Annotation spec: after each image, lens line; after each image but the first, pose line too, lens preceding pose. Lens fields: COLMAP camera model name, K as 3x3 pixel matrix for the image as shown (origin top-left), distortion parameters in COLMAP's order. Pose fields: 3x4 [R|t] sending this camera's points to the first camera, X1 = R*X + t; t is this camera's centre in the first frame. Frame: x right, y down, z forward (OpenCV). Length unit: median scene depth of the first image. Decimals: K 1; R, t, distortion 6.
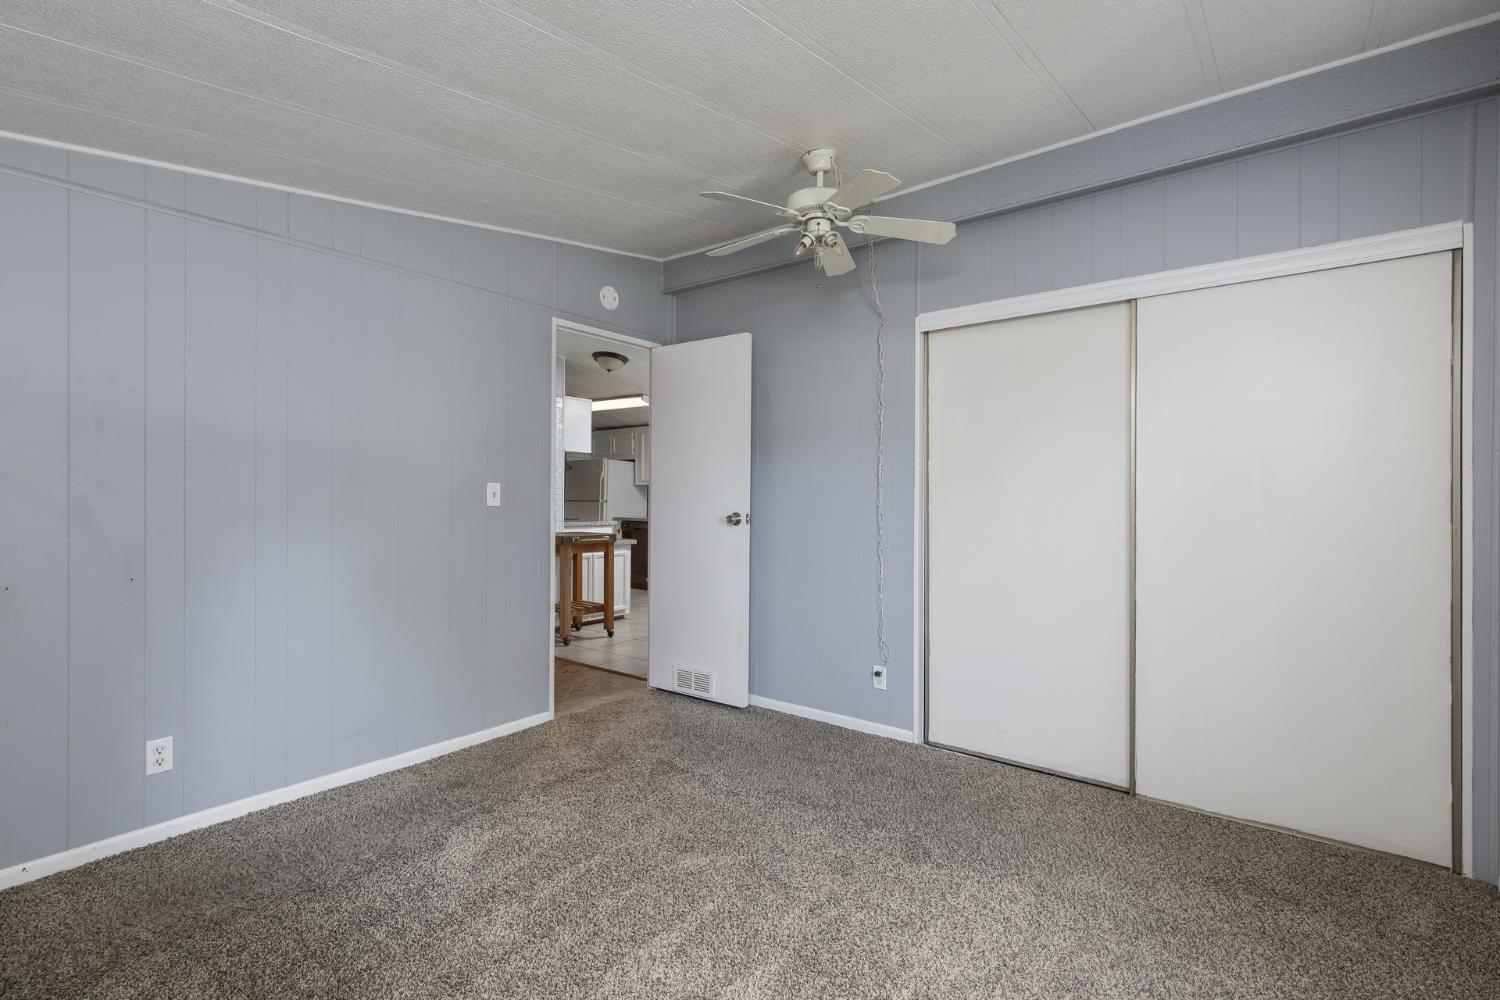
lens RADIAL K [[698.4, 0, 752.5], [0, 698.4, 495.8], [0, 0, 1]] dist [0.010290, -0.004599]
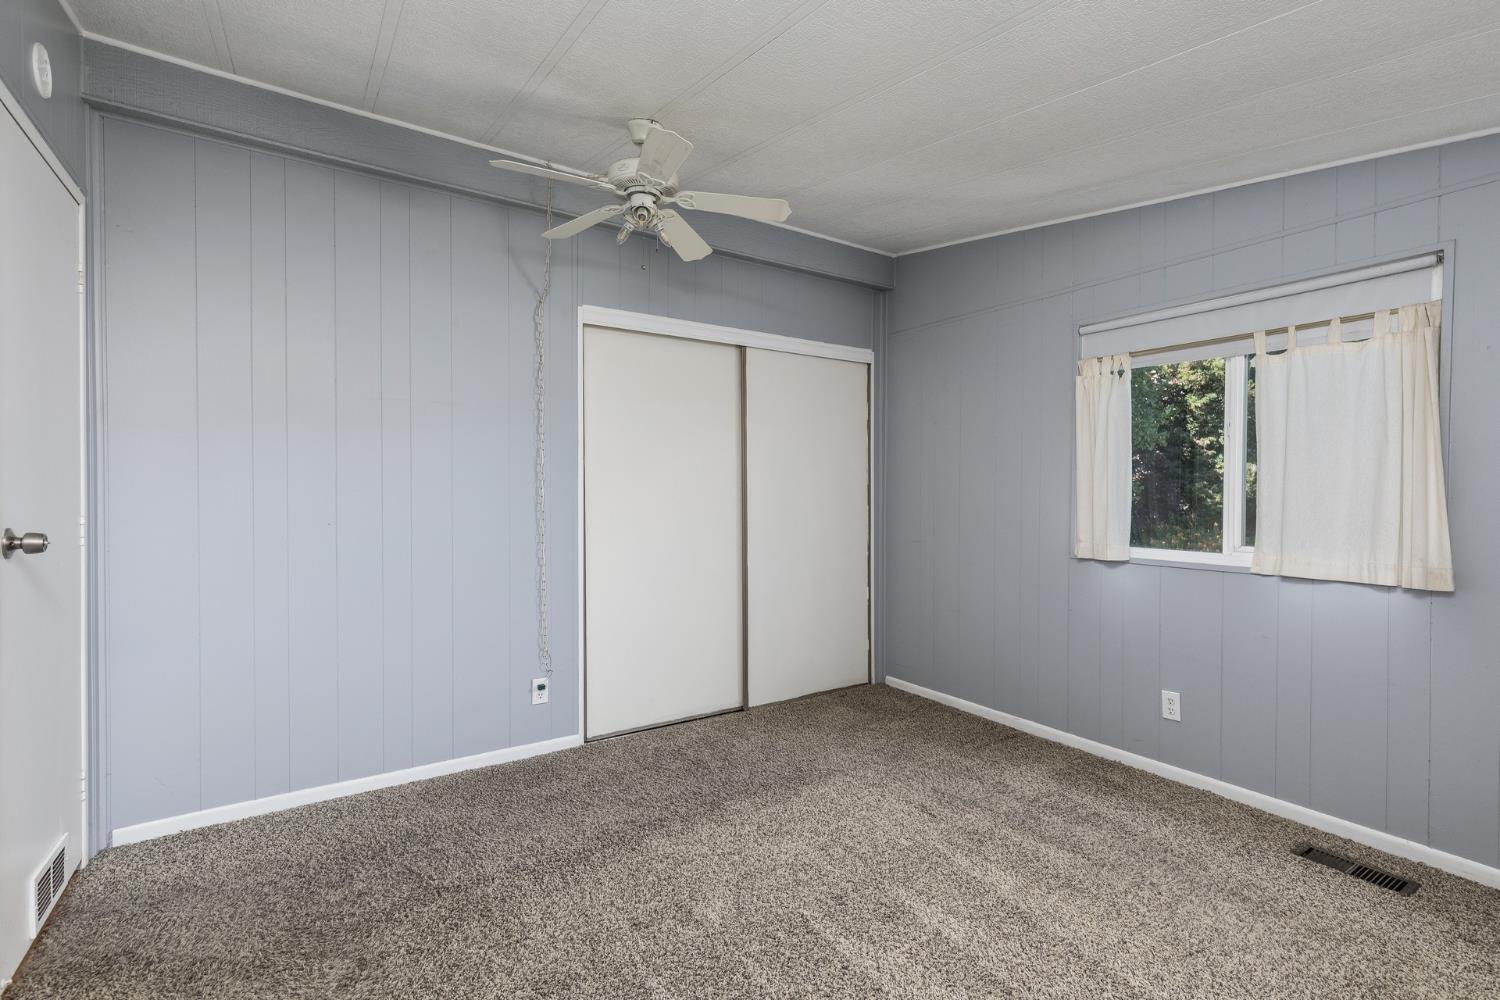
lens RADIAL K [[698.4, 0, 751.1], [0, 698.4, 501.7], [0, 0, 1]] dist [0.010290, -0.004599]
pose [[0.297650, -0.015385, 0.954551, -0.687647], [-0.000295, 0.999869, 0.016208, -0.001490], [-0.954675, -0.005106, 0.297607, 0.535149]]
